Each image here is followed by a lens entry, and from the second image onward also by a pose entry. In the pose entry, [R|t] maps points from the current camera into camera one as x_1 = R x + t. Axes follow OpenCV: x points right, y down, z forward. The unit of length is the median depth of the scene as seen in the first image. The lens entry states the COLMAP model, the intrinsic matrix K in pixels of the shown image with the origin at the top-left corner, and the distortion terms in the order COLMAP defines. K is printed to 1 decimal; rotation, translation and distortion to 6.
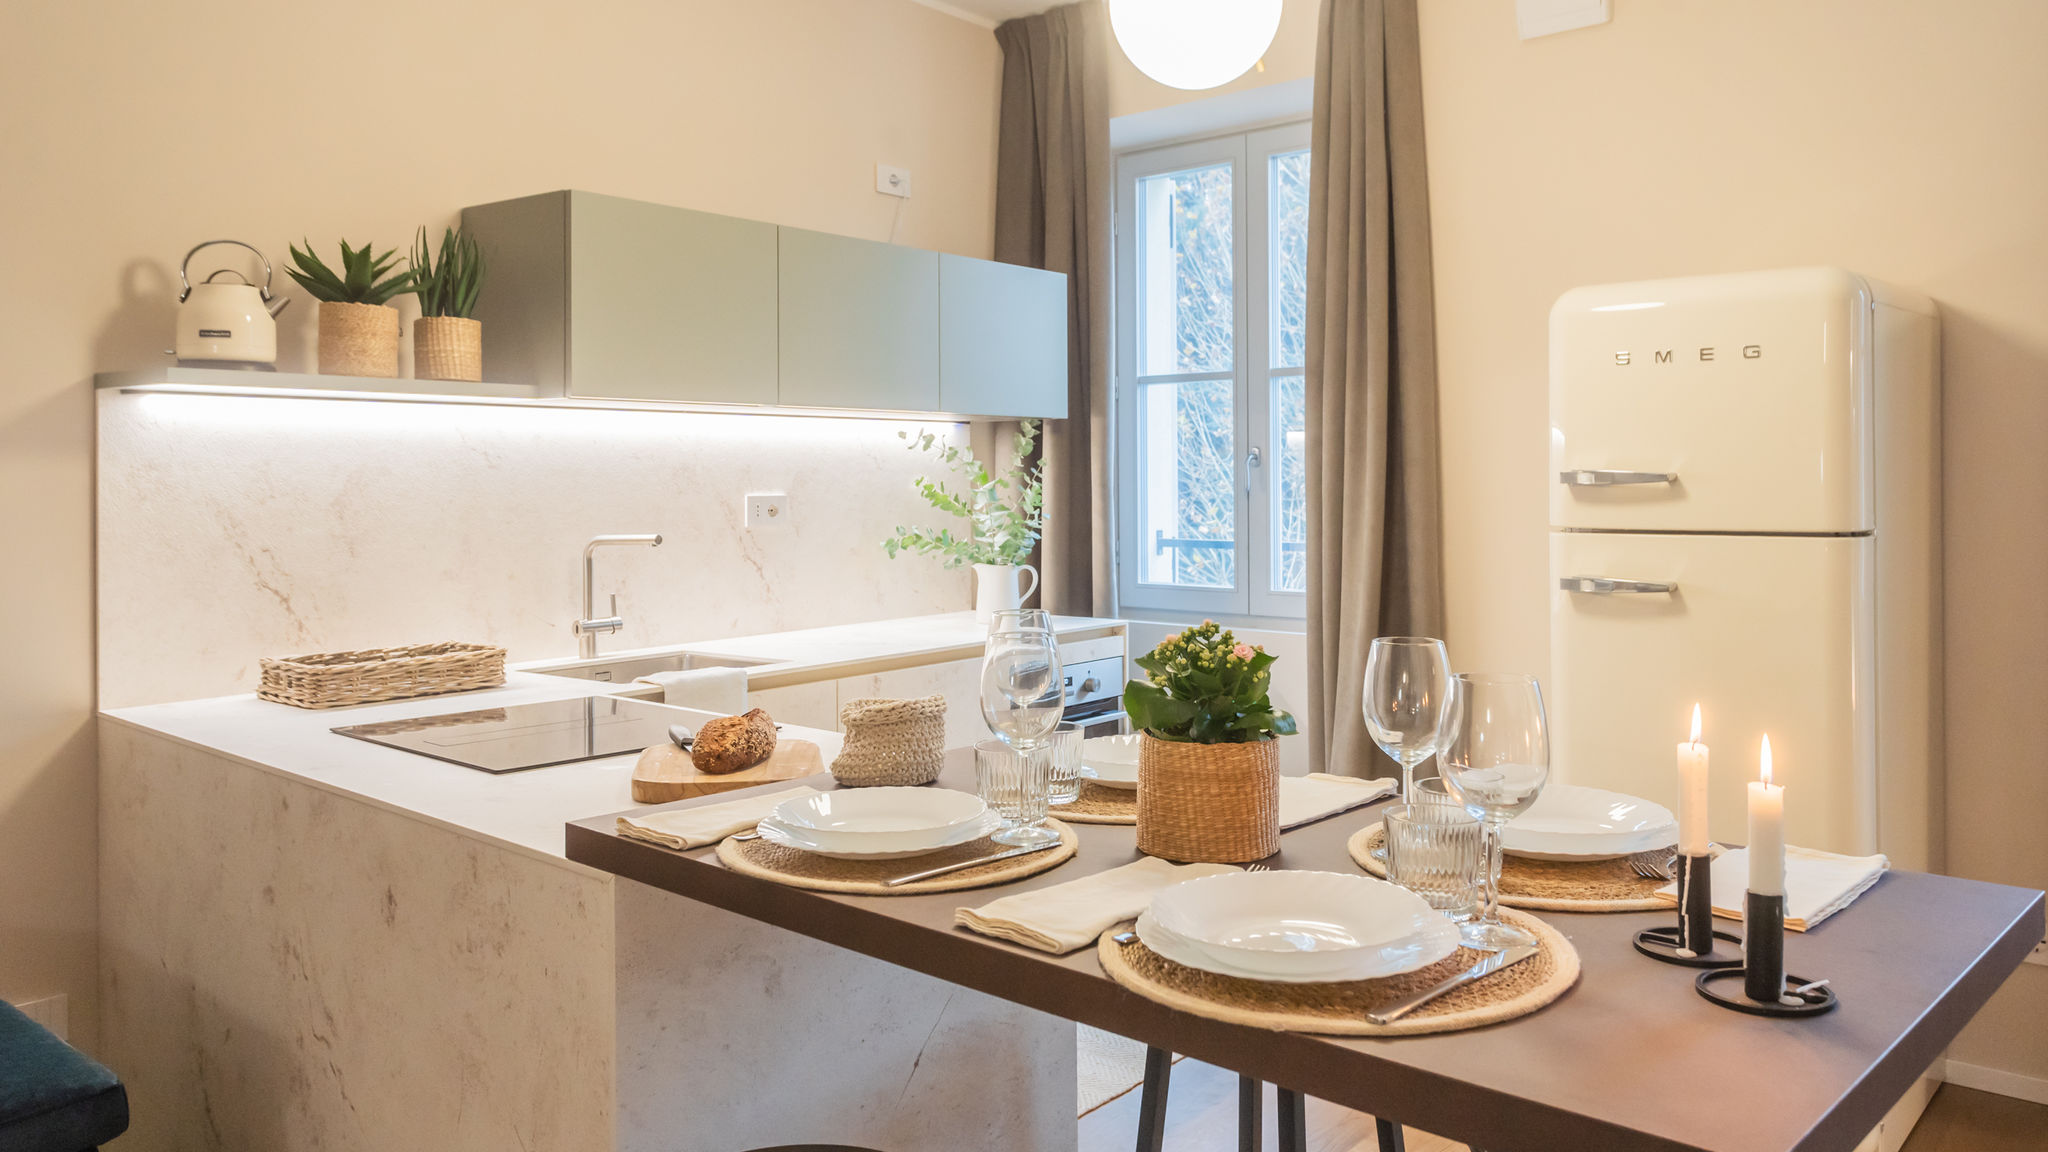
lens RADIAL K [[1520.9, 0, 995.4], [0, 1520.9, 476.5], [0, 0, 1]] dist [-0.038880, 0.114726]
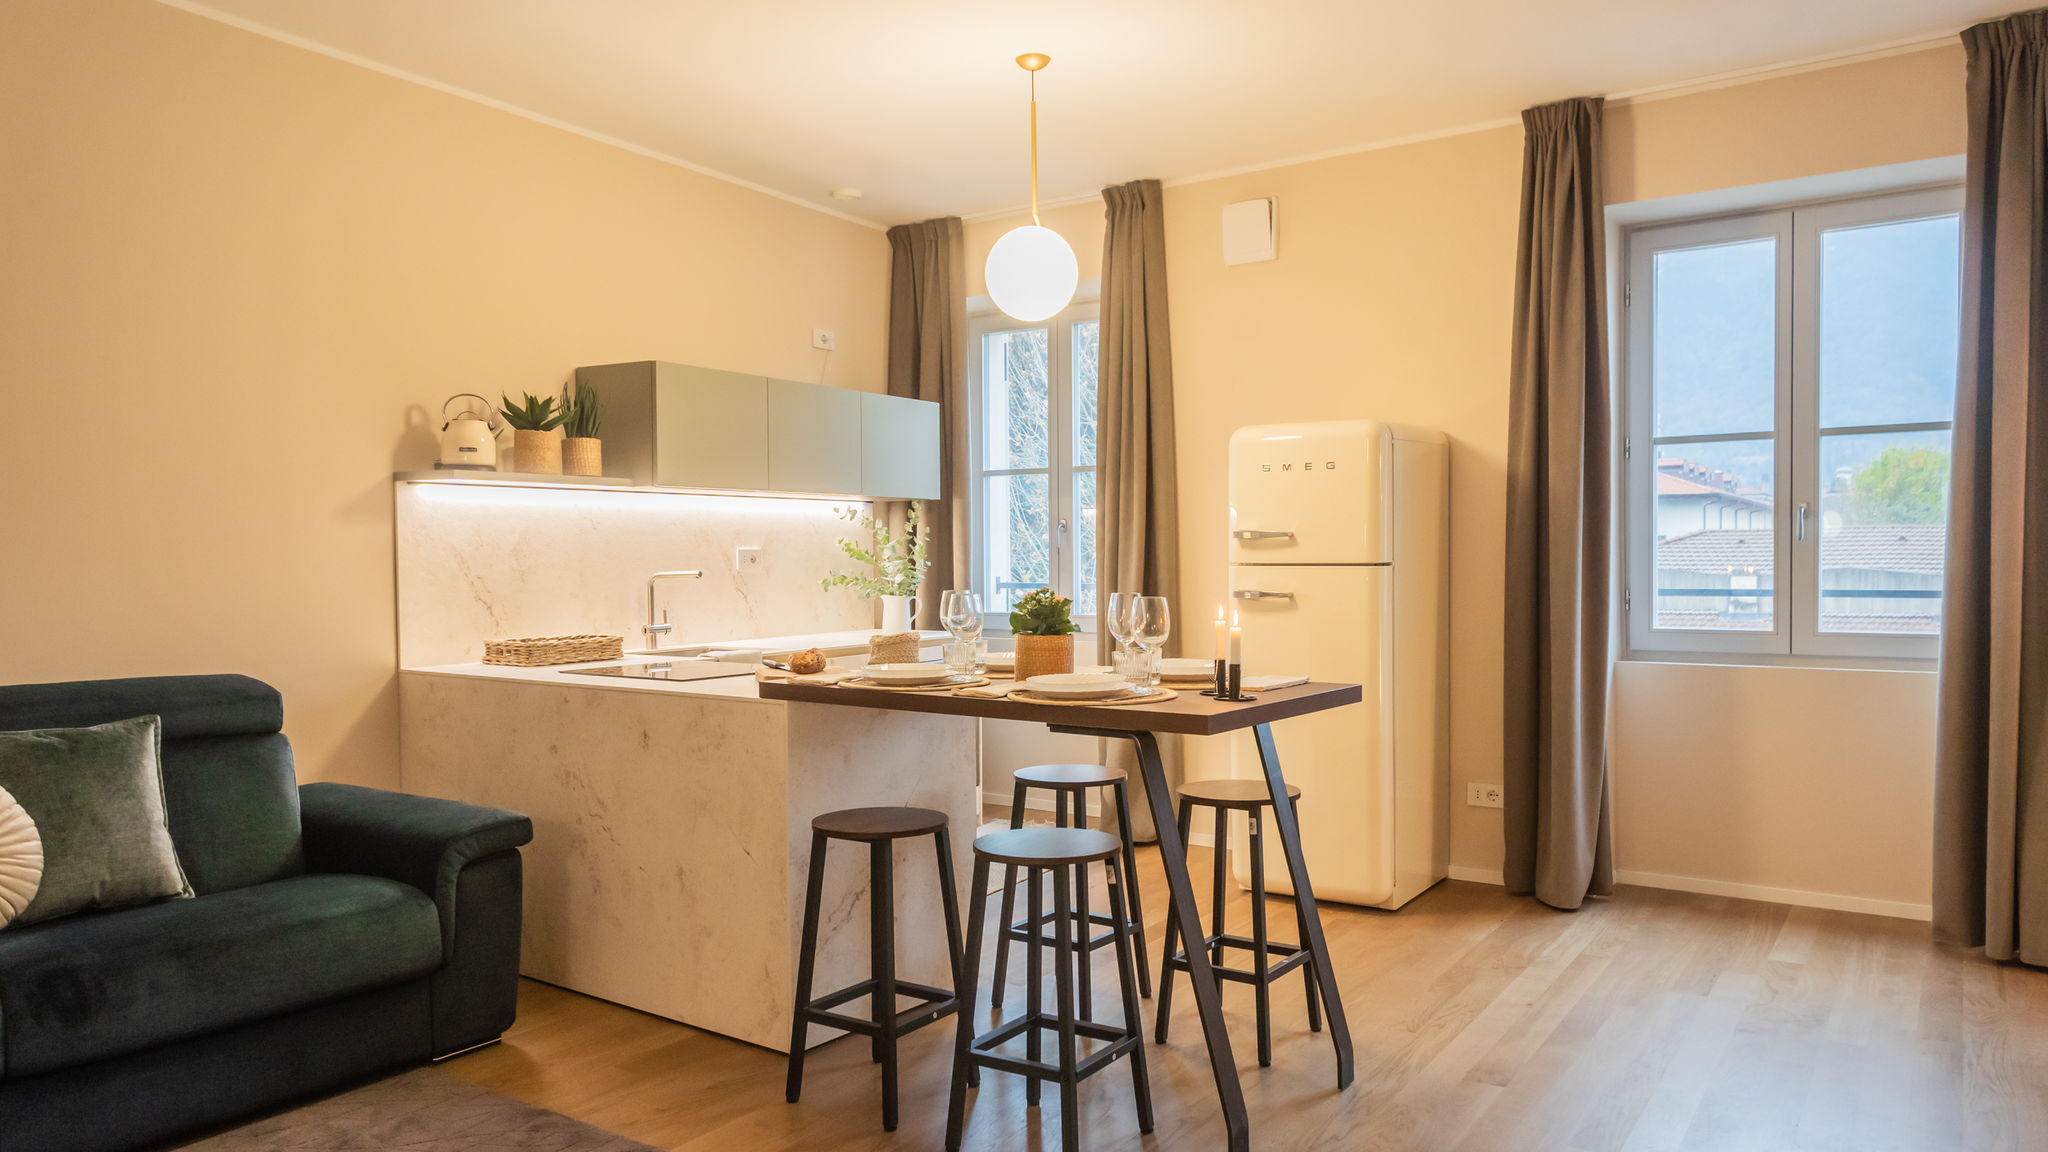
lens RADIAL K [[1326.3, 0, 1024.0], [0, 1326.3, 576.0], [0, 0, 1]] dist [-0.004958, -0.000703]
pose [[0.990172, -0.004433, 0.139783, -0.084104], [0.001542, 0.999783, 0.020786, 0.016080], [-0.139845, -0.020366, 0.989964, -0.485497]]
